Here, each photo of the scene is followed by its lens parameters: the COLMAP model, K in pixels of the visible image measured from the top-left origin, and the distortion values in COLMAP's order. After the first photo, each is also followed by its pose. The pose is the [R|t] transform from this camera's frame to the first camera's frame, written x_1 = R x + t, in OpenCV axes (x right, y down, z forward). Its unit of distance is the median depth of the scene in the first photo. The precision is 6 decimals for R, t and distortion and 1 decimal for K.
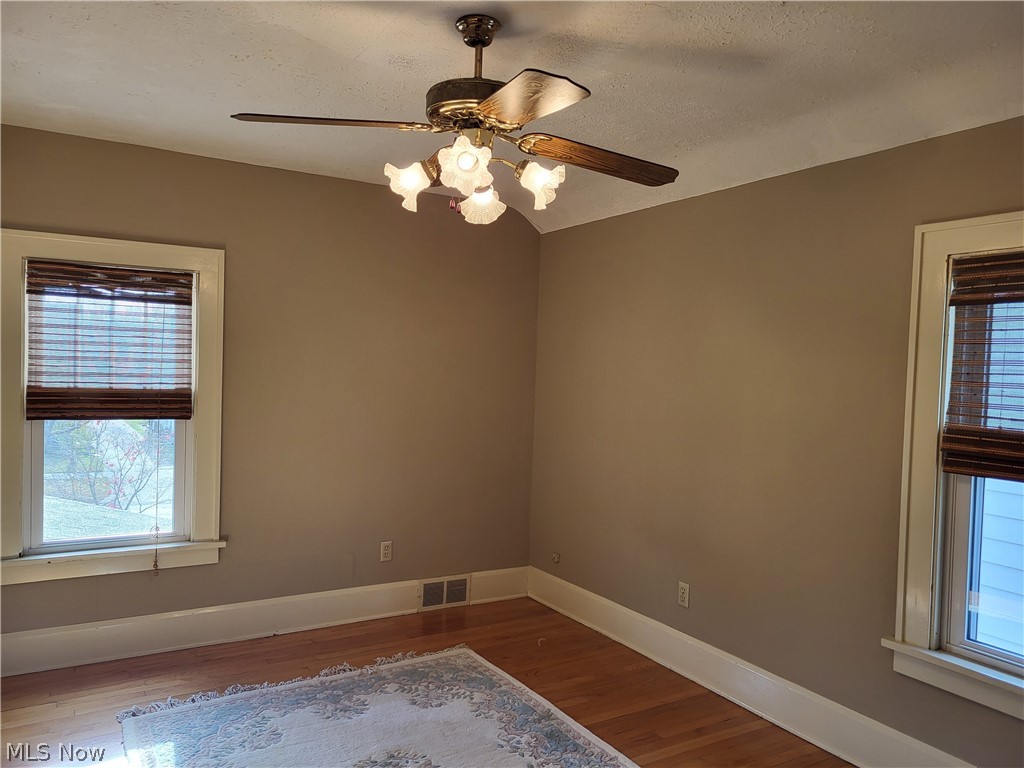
lens RADIAL K [[777.0, 0, 512.0], [0, 777.0, 384.0], [0, 0, 1]] dist [-0.001928, -0.001113]
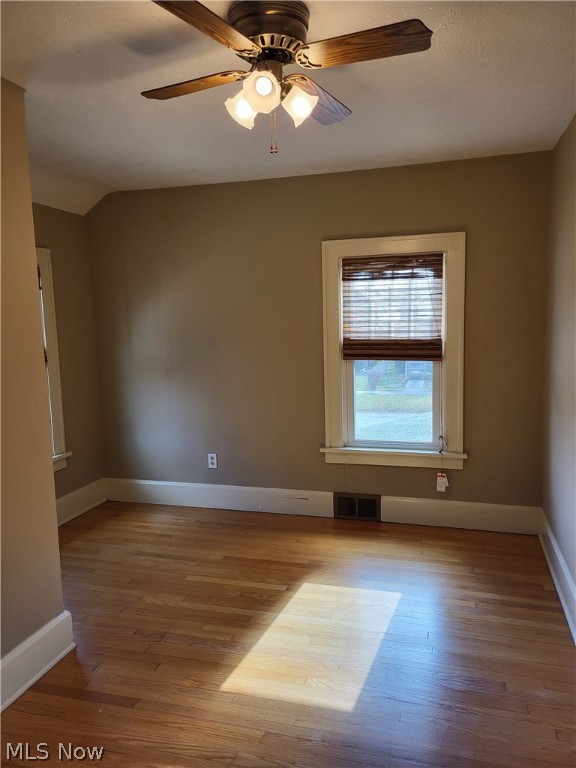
lens RADIAL K [[575.7, 0, 288.0], [0, 575.7, 384.0], [0, 0, 1]] dist [0.188382, 0.000005]
pose [[0.681278, 0.035872, -0.731145, 0.156472], [0.023824, 0.997183, 0.071124, 0.003672], [0.731637, -0.065874, 0.678505, 0.102142]]
